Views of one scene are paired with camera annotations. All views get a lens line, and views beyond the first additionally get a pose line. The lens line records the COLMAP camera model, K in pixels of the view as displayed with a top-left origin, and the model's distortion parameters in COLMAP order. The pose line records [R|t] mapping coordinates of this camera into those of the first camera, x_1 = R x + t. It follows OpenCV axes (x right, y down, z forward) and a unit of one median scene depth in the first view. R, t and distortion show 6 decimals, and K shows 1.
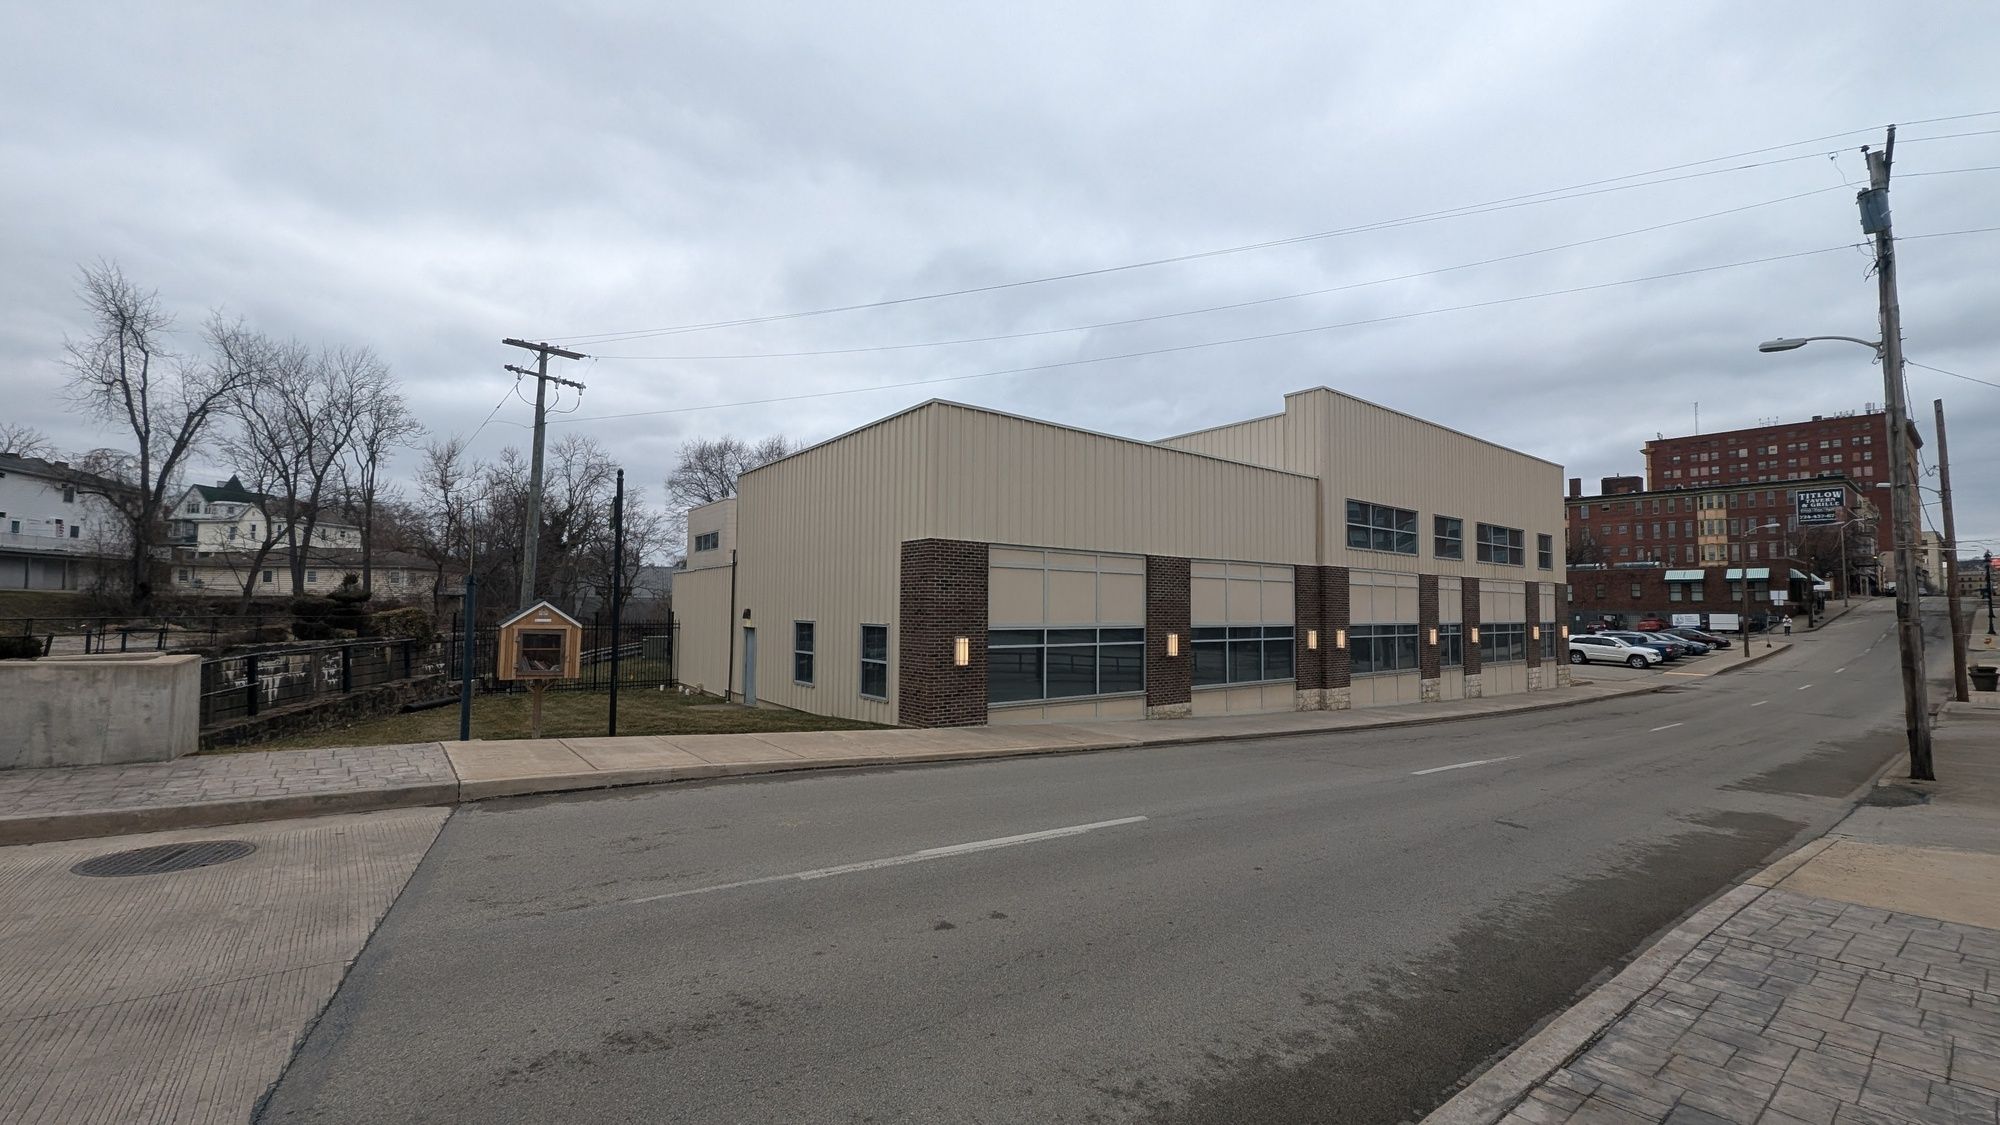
lens RADIAL K [[821.3, 0, 996.5], [0, 821.3, 558.1], [0, 0, 1]] dist [0.003670, -0.001012]
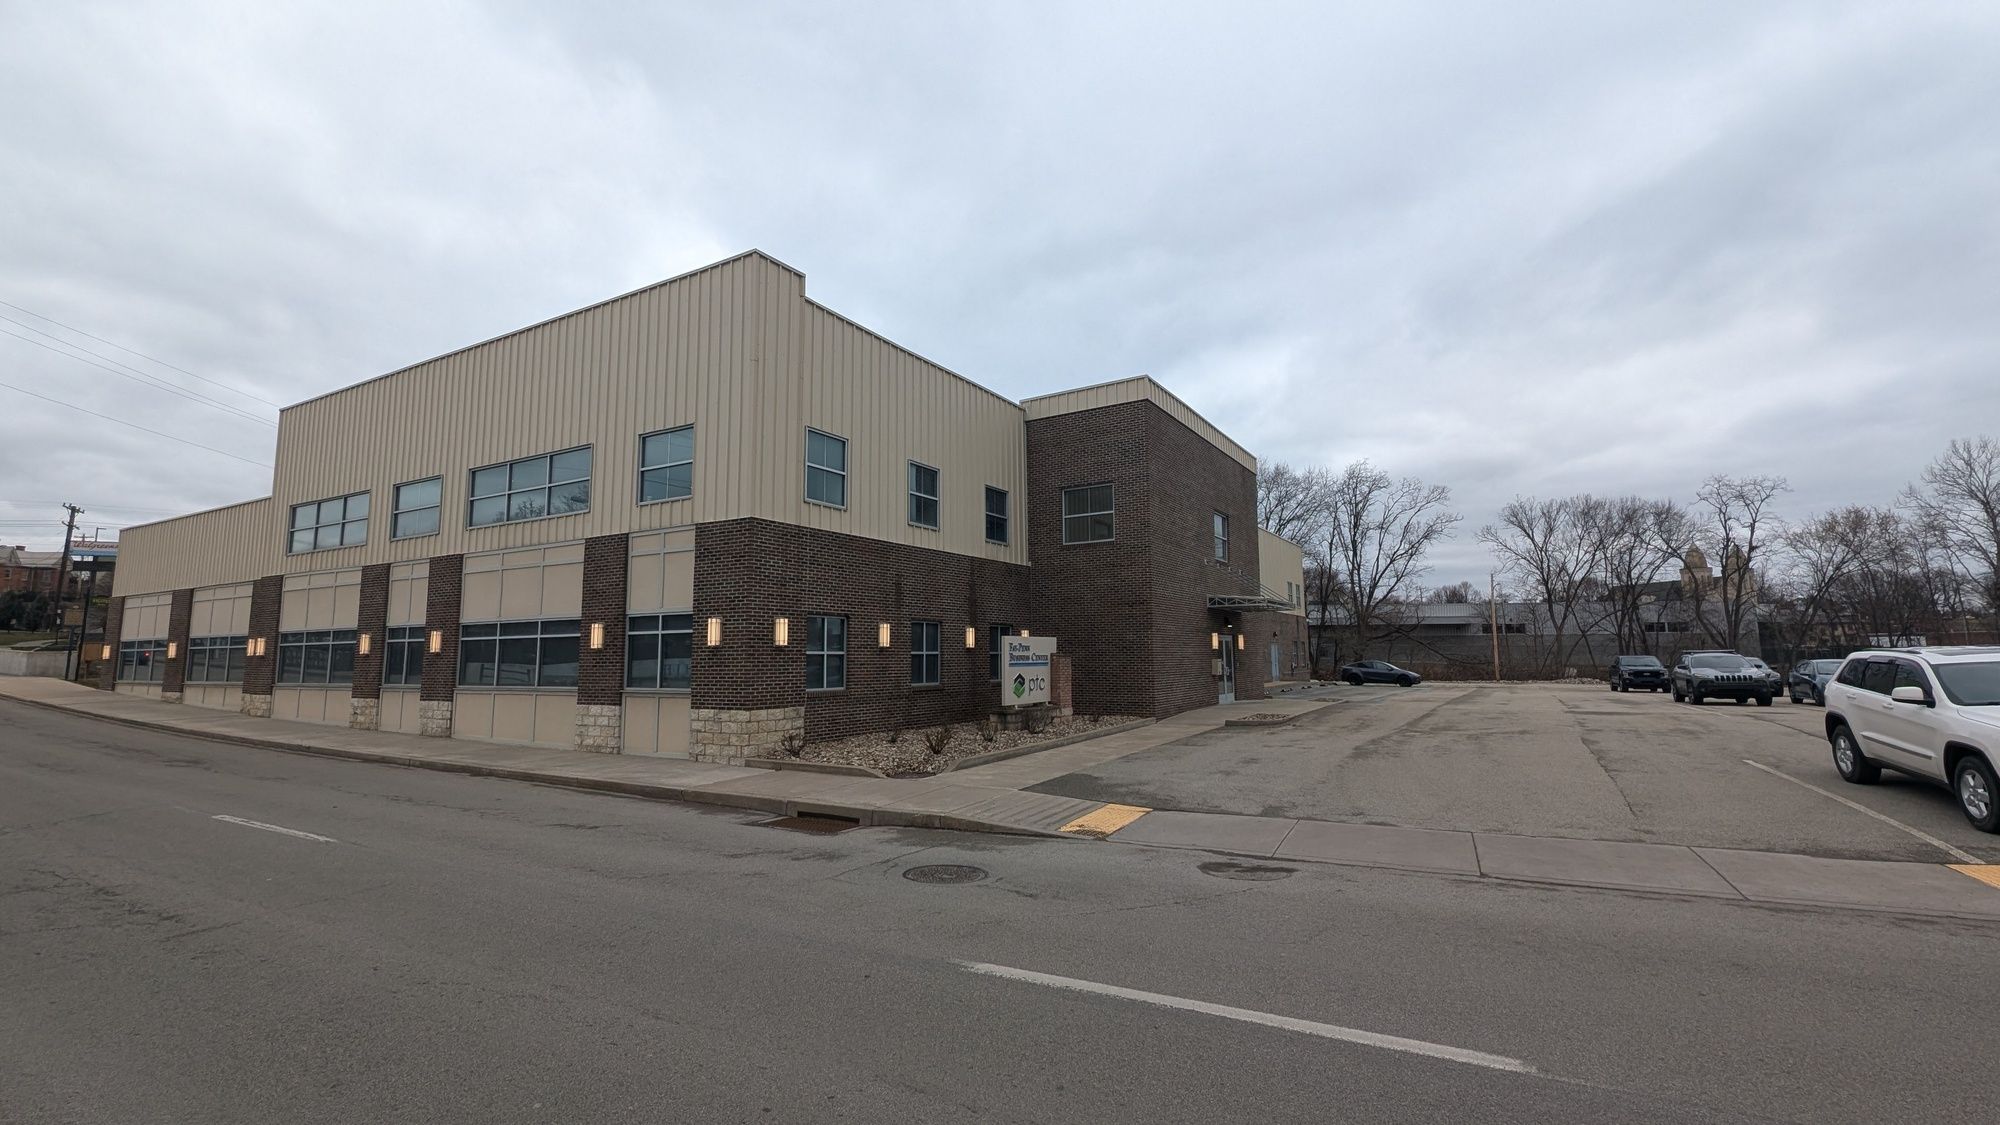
lens RADIAL K [[821.3, 0, 1006.7], [0, 821.3, 557.1], [0, 0, 1]] dist [0.003670, -0.001012]
pose [[0.381933, -0.054074, -0.922607, 1.385141], [0.122538, 0.992436, -0.007439, 0.086915], [0.916030, -0.110213, 0.385670, 1.180867]]
